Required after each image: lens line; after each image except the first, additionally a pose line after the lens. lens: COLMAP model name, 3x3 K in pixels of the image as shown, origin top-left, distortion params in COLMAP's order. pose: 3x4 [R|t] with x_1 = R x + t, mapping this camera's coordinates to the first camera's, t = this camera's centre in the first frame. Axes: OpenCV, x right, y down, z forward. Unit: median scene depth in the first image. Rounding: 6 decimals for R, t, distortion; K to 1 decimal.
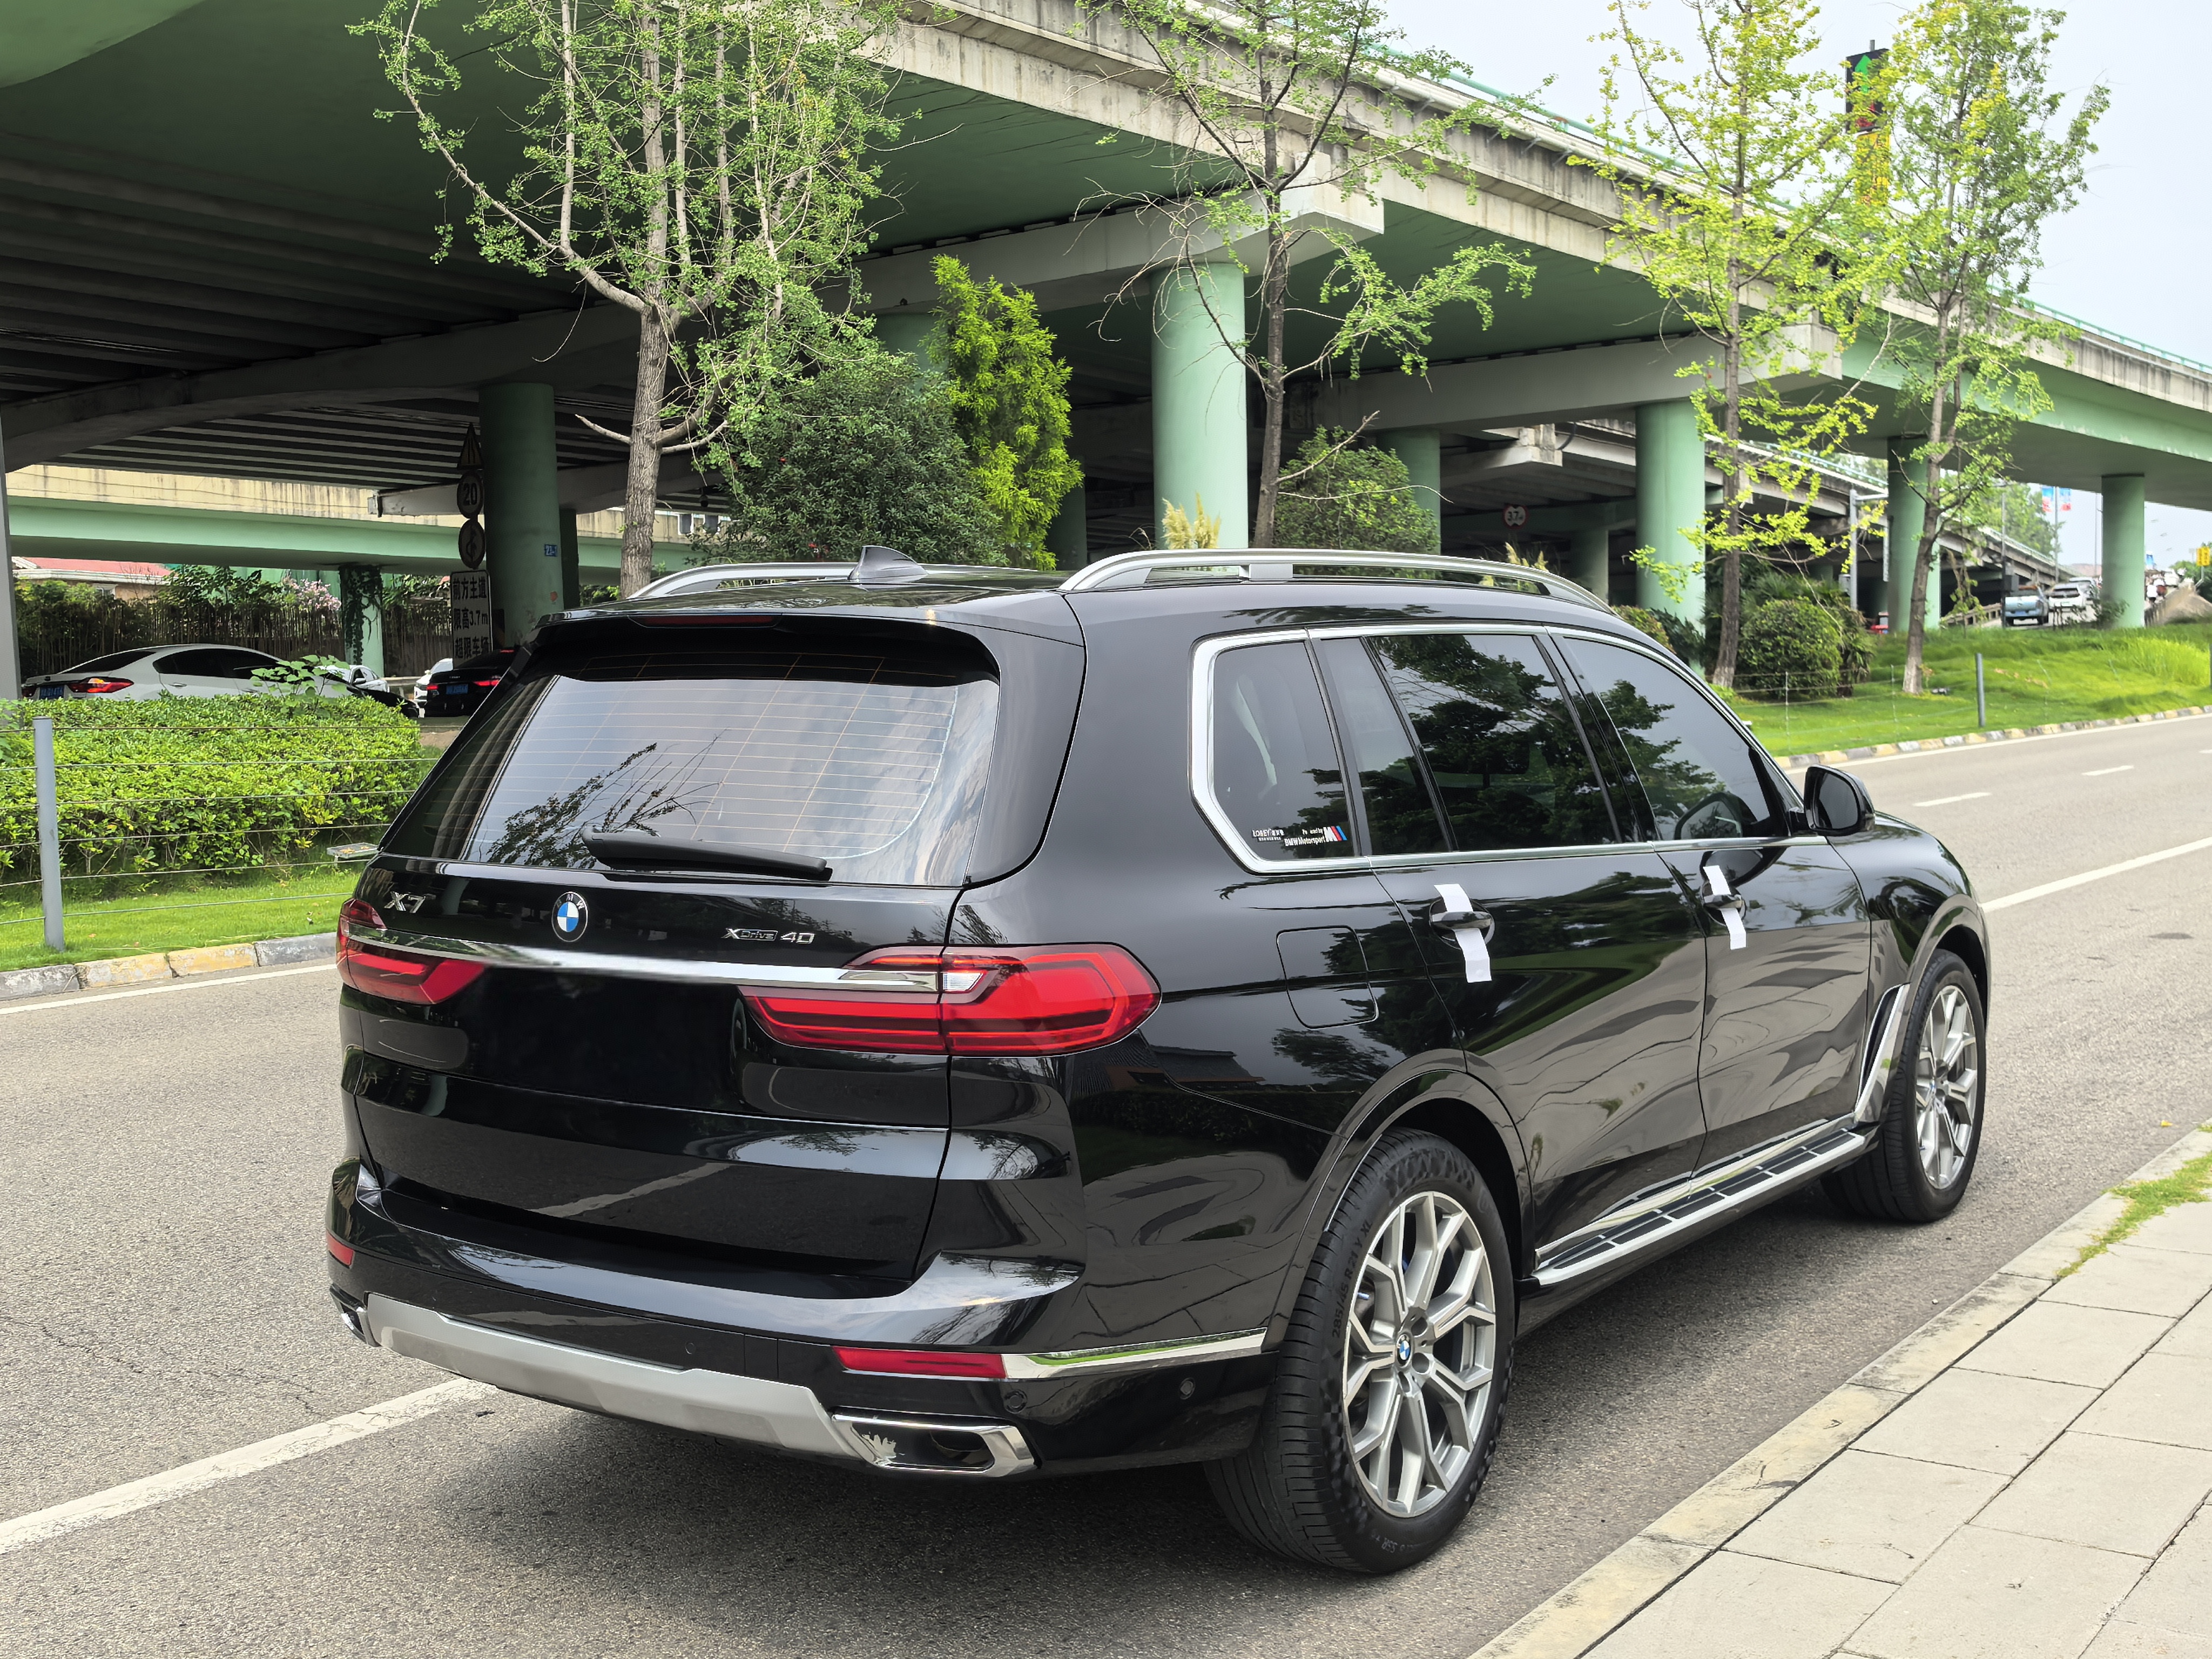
lens RADIAL K [[2471.1, 0, 1106.1], [0, 2471.1, 792.5], [0, 0, 1]] dist [0.032328, -0.050161]
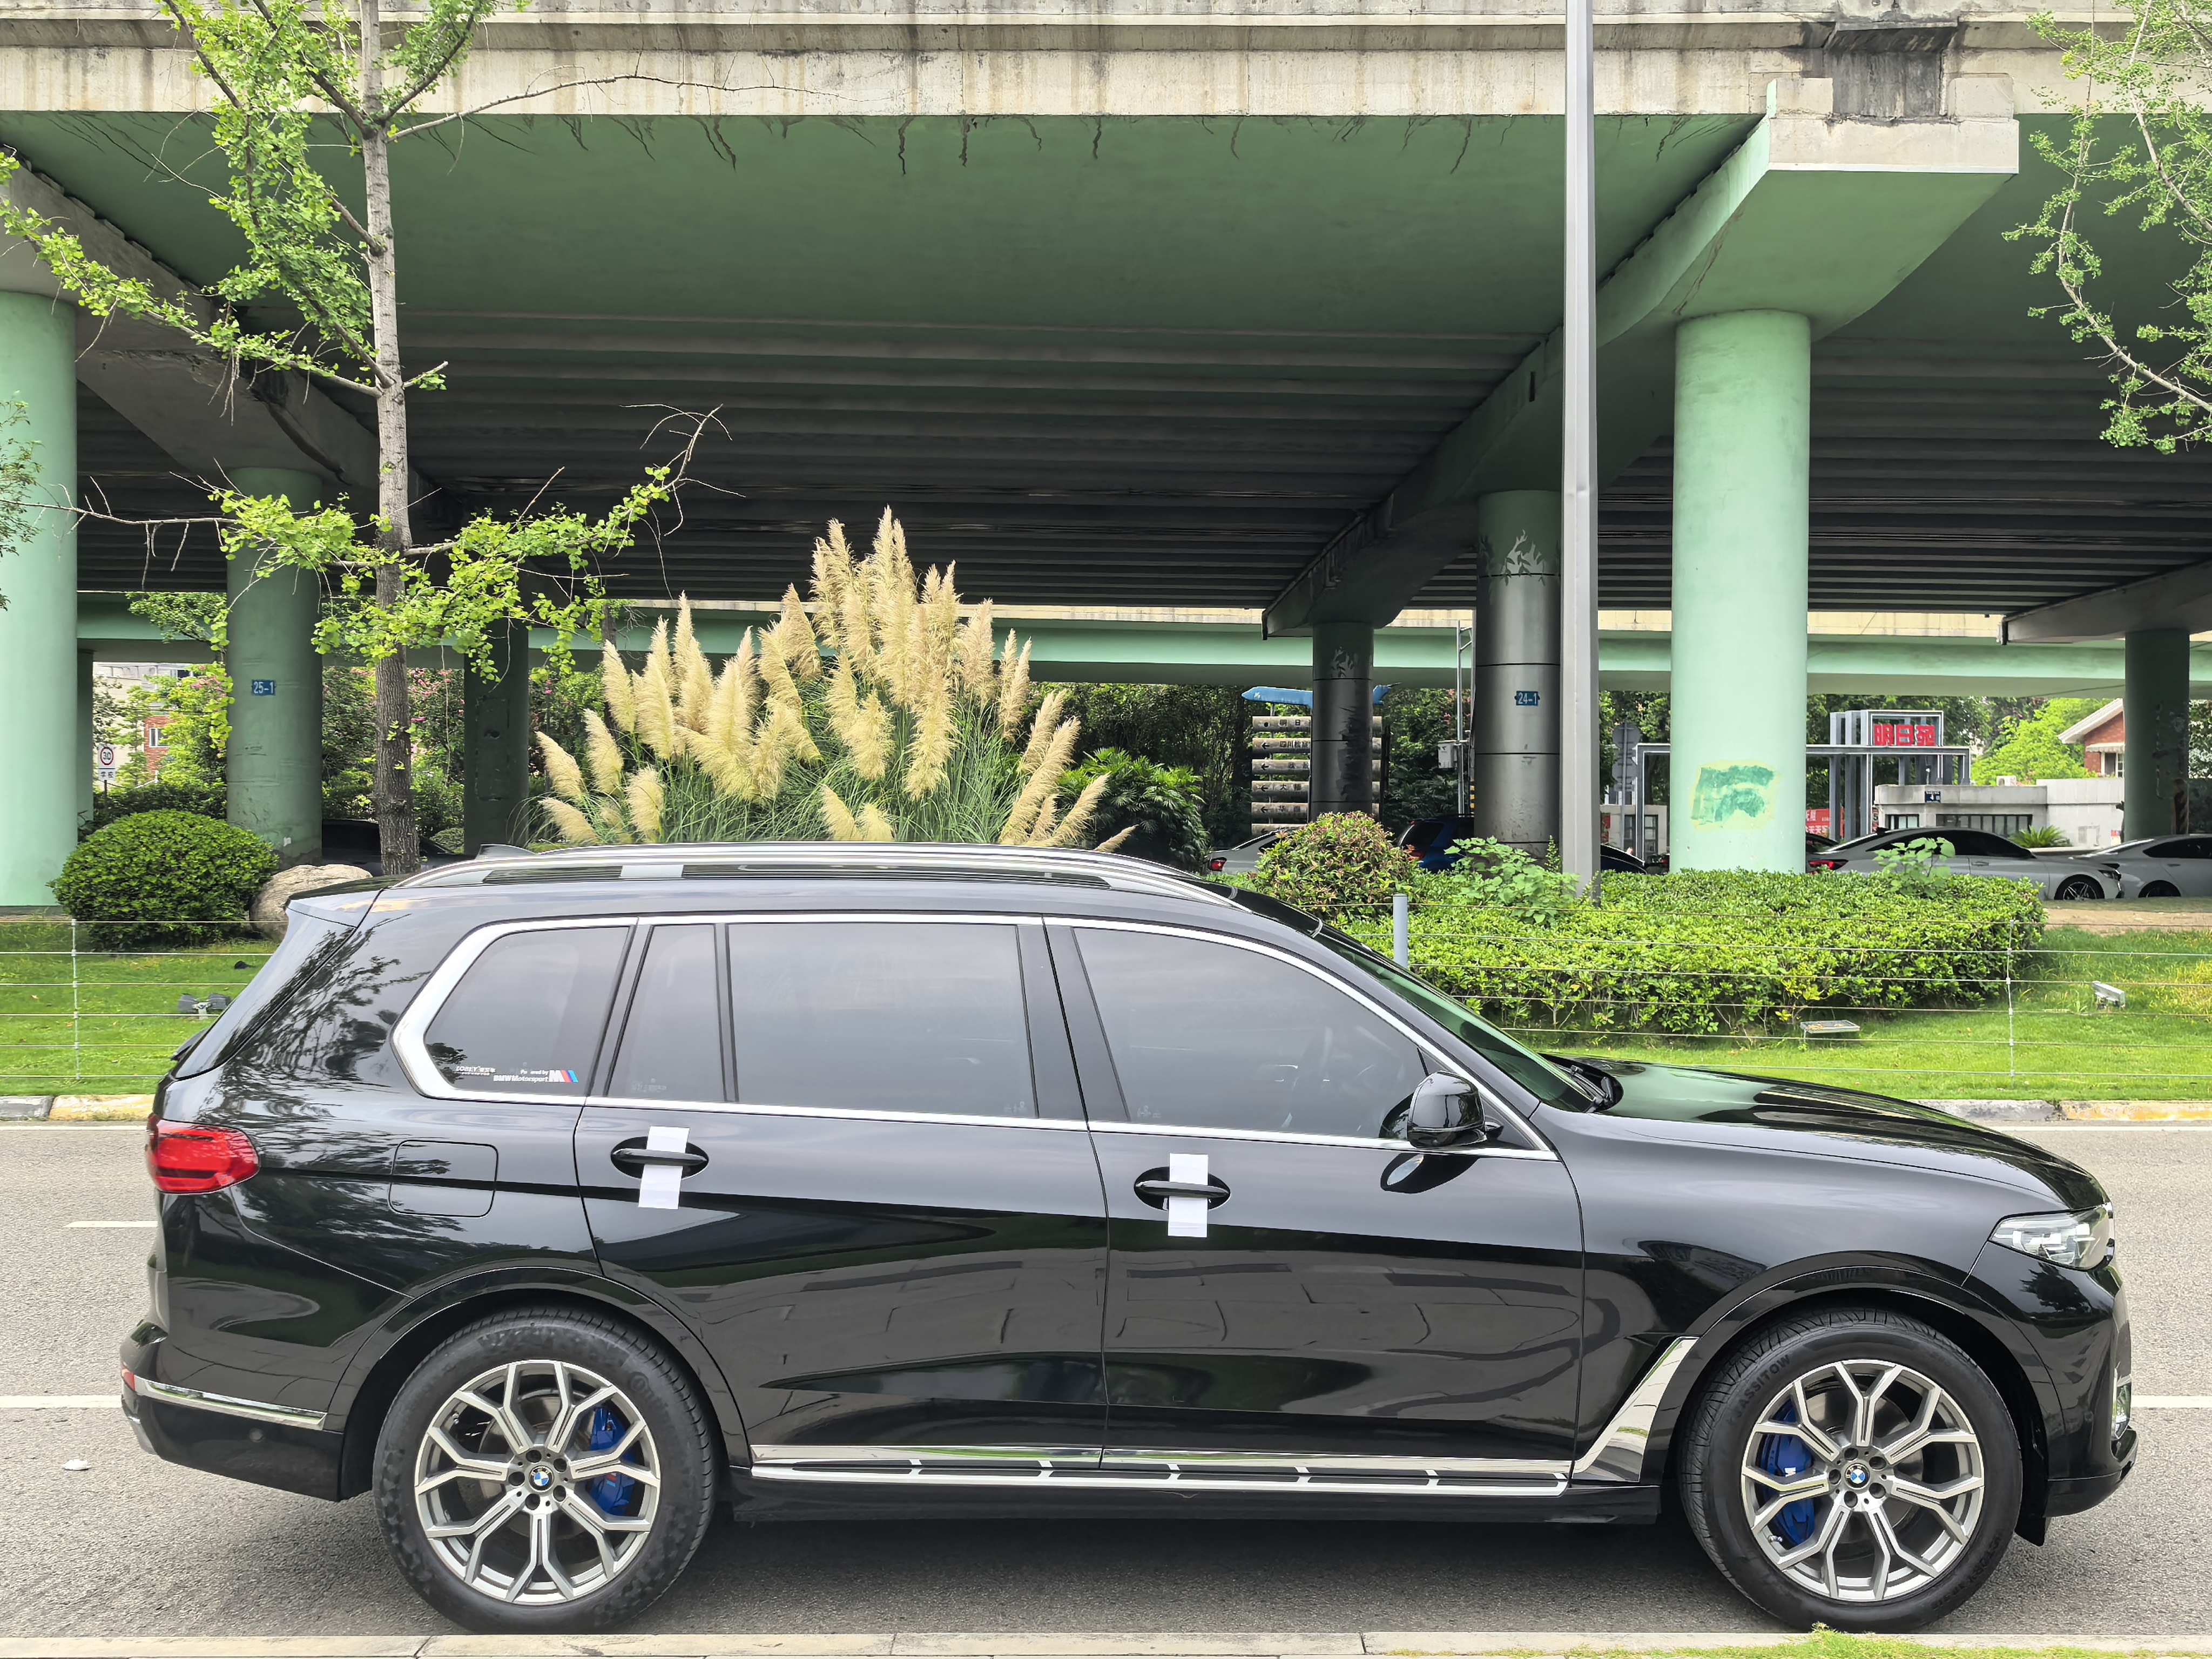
lens RADIAL K [[2420.3, 0, 1118.0], [0, 2420.3, 832.6], [0, 0, 1]] dist [0.226191, -0.657470]
pose [[0.599183, 0.031071, -0.800009, 0.164715], [-0.062298, 0.998026, -0.007898, -0.015249], [0.798184, 0.054571, 0.599936, 0.055122]]
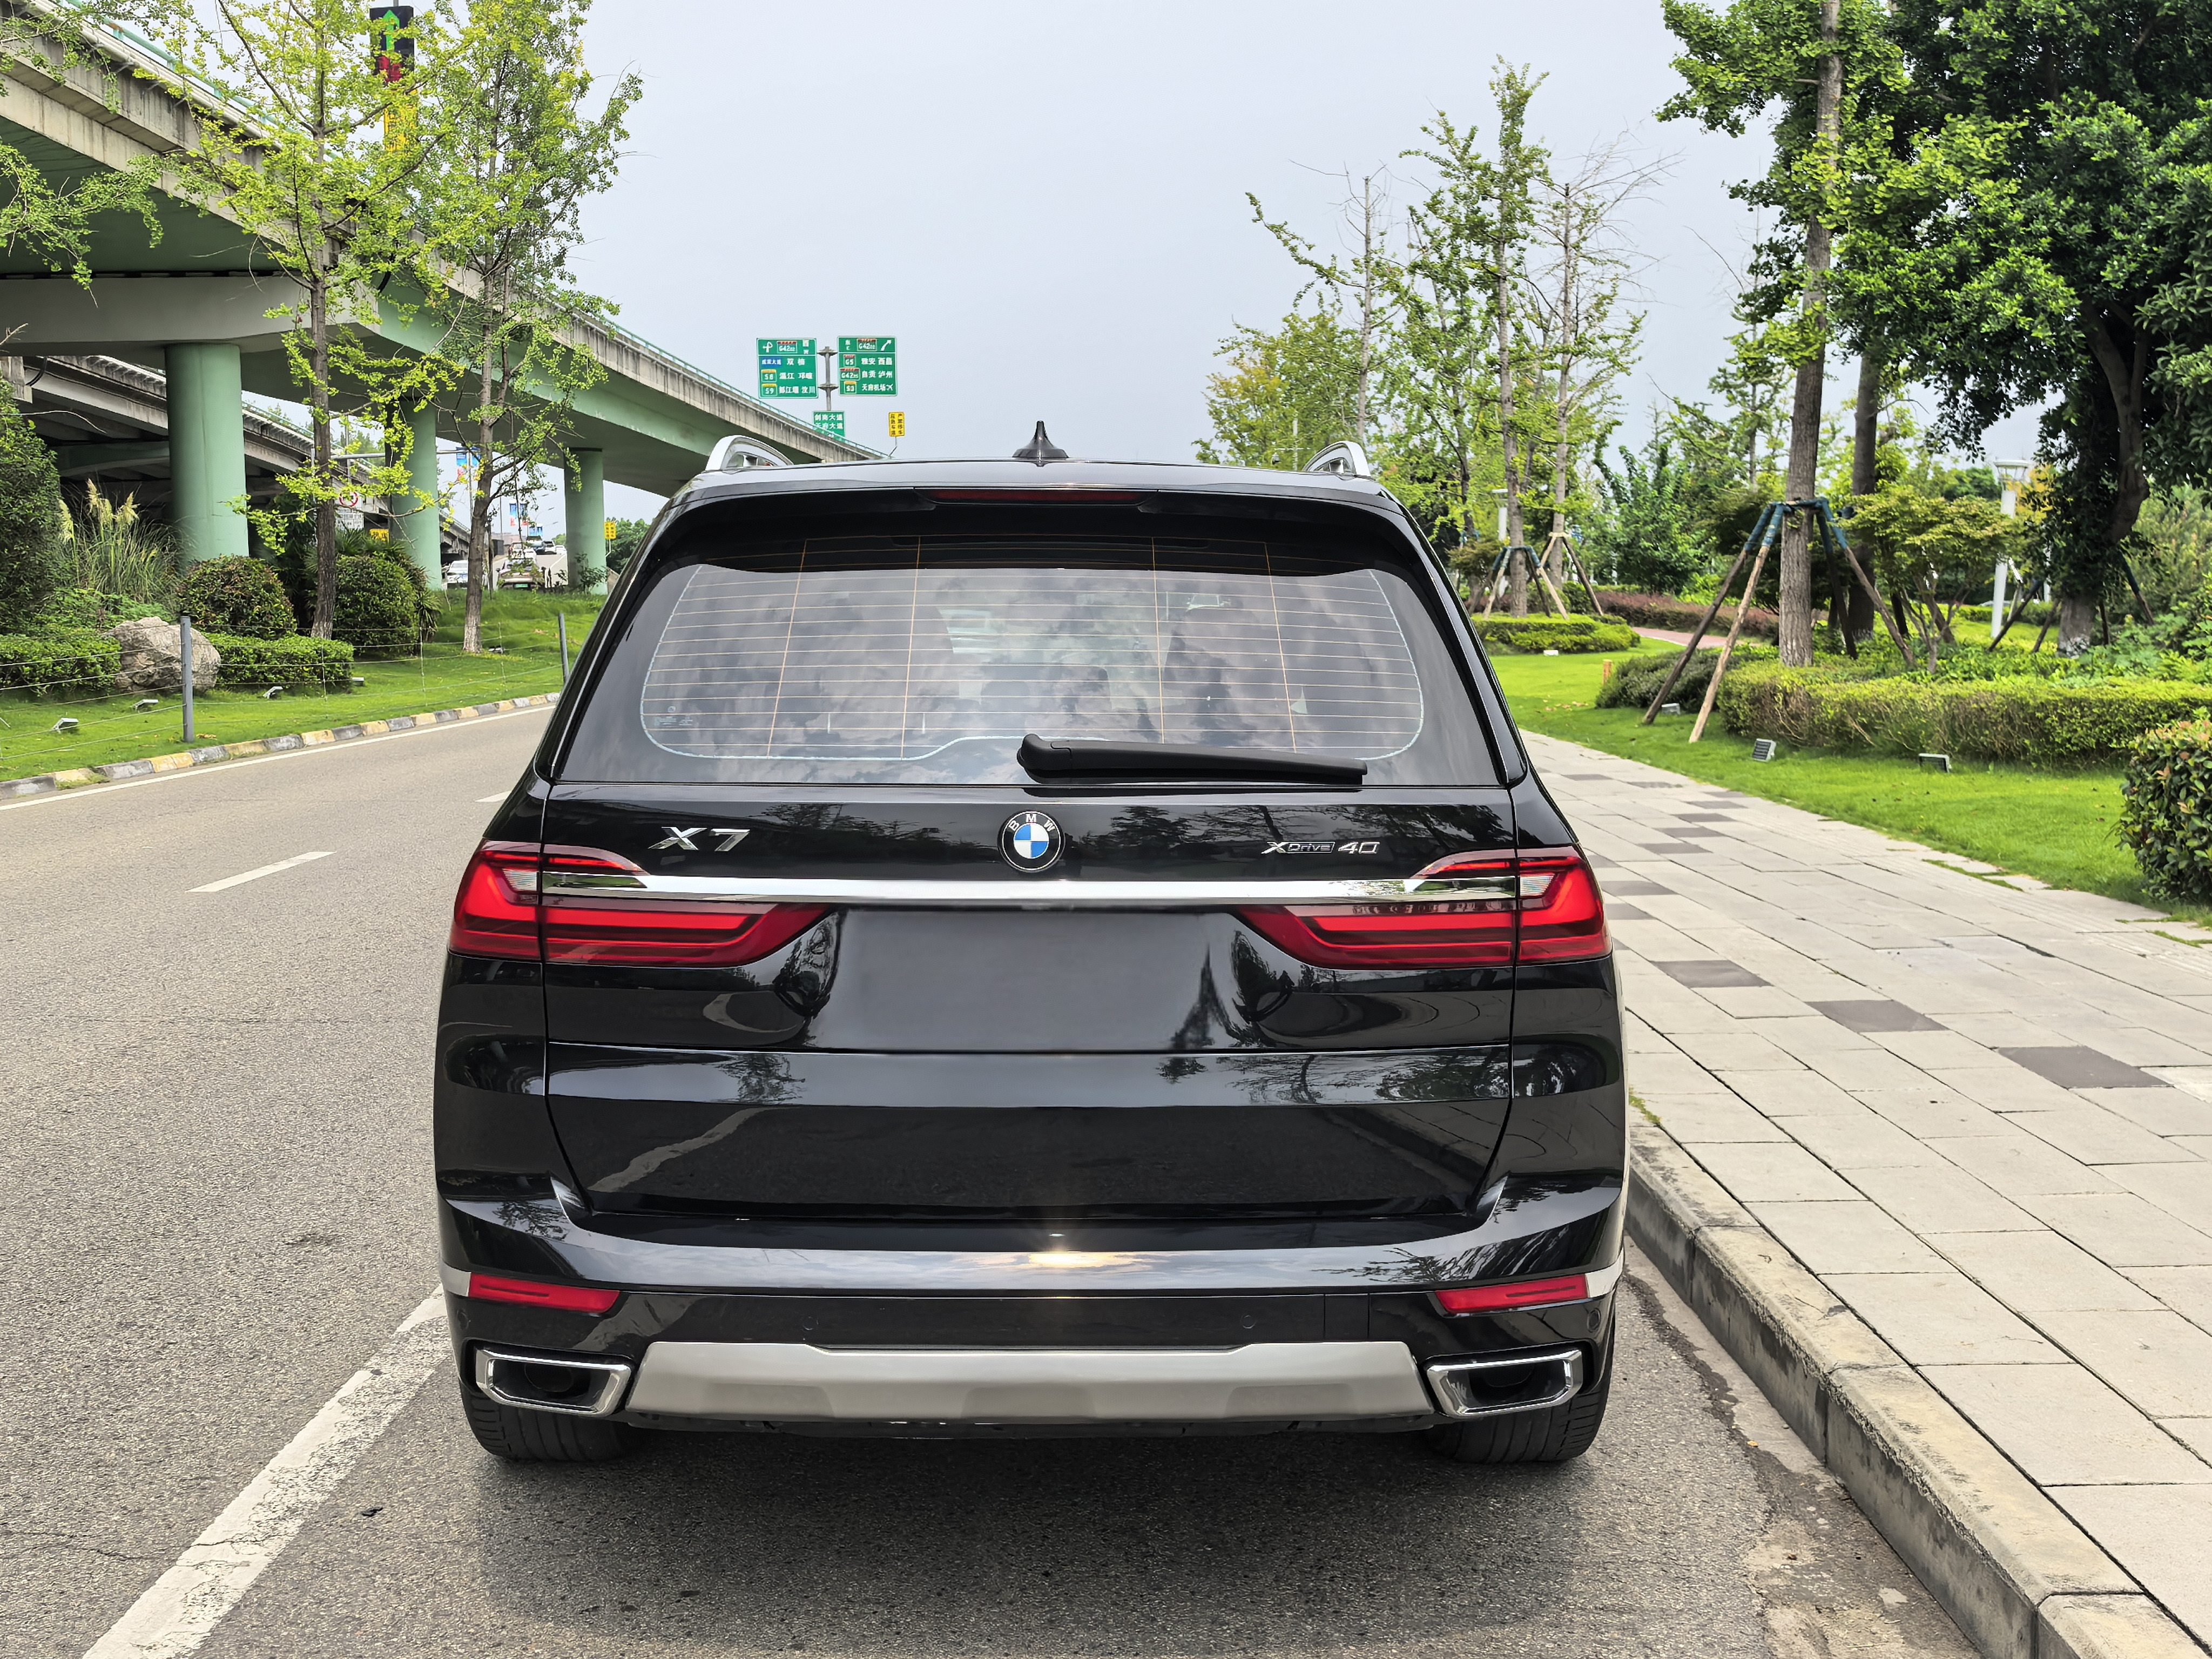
lens RADIAL K [[2471.1, 0, 1106.1], [0, 2471.1, 792.5], [0, 0, 1]] dist [0.032328, -0.050161]
pose [[0.806417, -0.028273, 0.590672, -0.077315], [0.019861, 0.999588, 0.020731, 0.001951], [-0.591014, -0.004986, 0.806646, 0.035219]]
